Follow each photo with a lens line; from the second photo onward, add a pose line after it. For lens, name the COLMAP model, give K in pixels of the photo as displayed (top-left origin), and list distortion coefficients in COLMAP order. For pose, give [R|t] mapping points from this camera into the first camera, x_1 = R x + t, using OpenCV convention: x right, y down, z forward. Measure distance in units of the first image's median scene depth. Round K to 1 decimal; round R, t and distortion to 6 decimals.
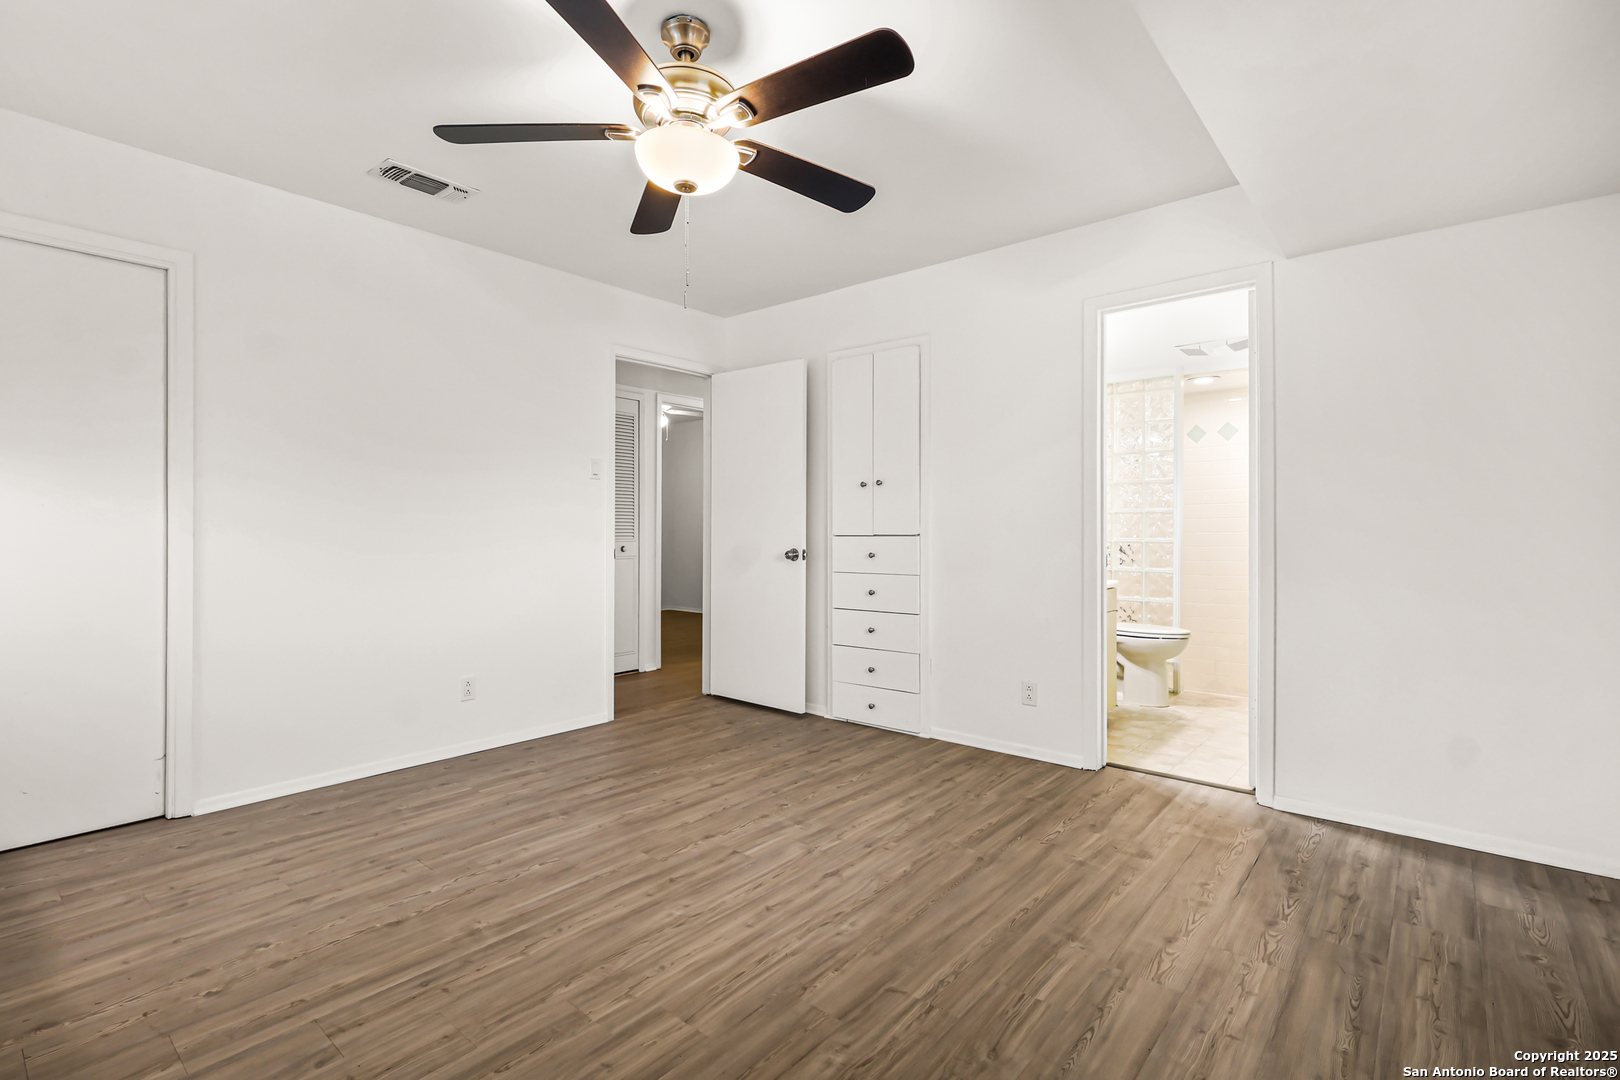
lens RADIAL K [[756.6, 0, 801.5], [0, 756.6, 530.6], [0, 0, 1]] dist [0.001382, -0.000533]
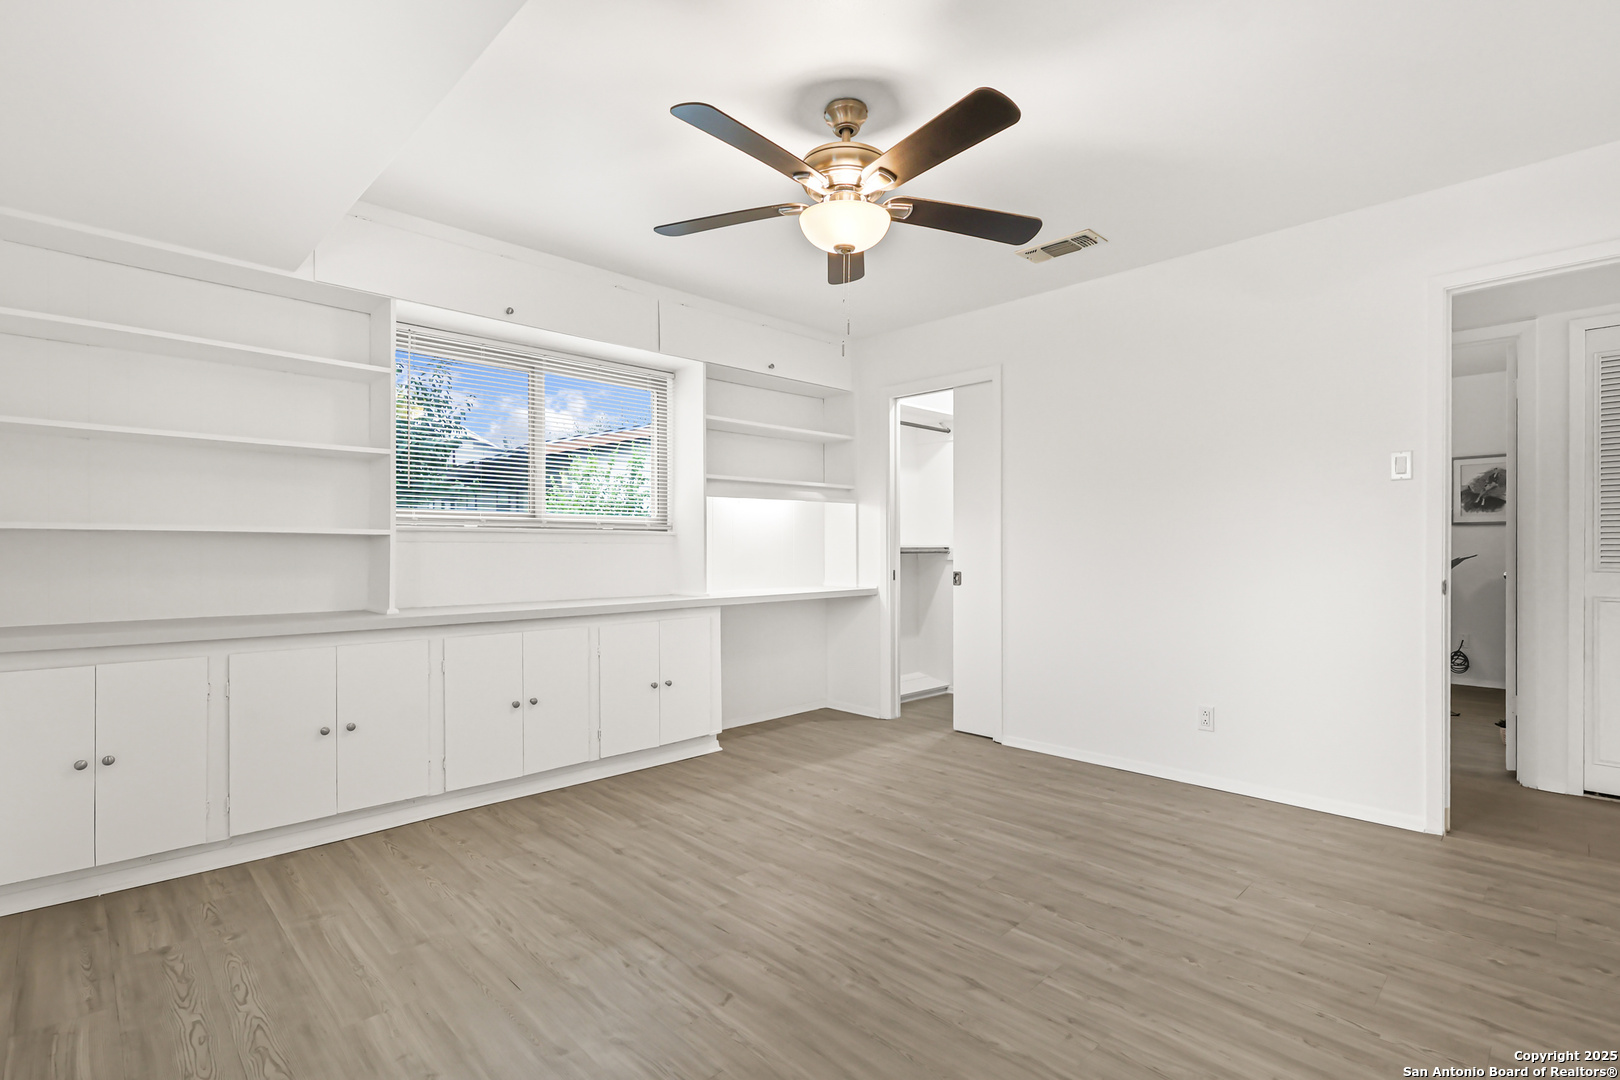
lens RADIAL K [[756.6, 0, 801.6], [0, 756.6, 550.1], [0, 0, 1]] dist [0.001382, -0.000533]
pose [[-0.100557, -0.003280, -0.994926, 0.766034], [-0.000968, 0.999994, -0.003199, 0.000880], [0.994931, 0.000641, -0.100560, 0.809442]]
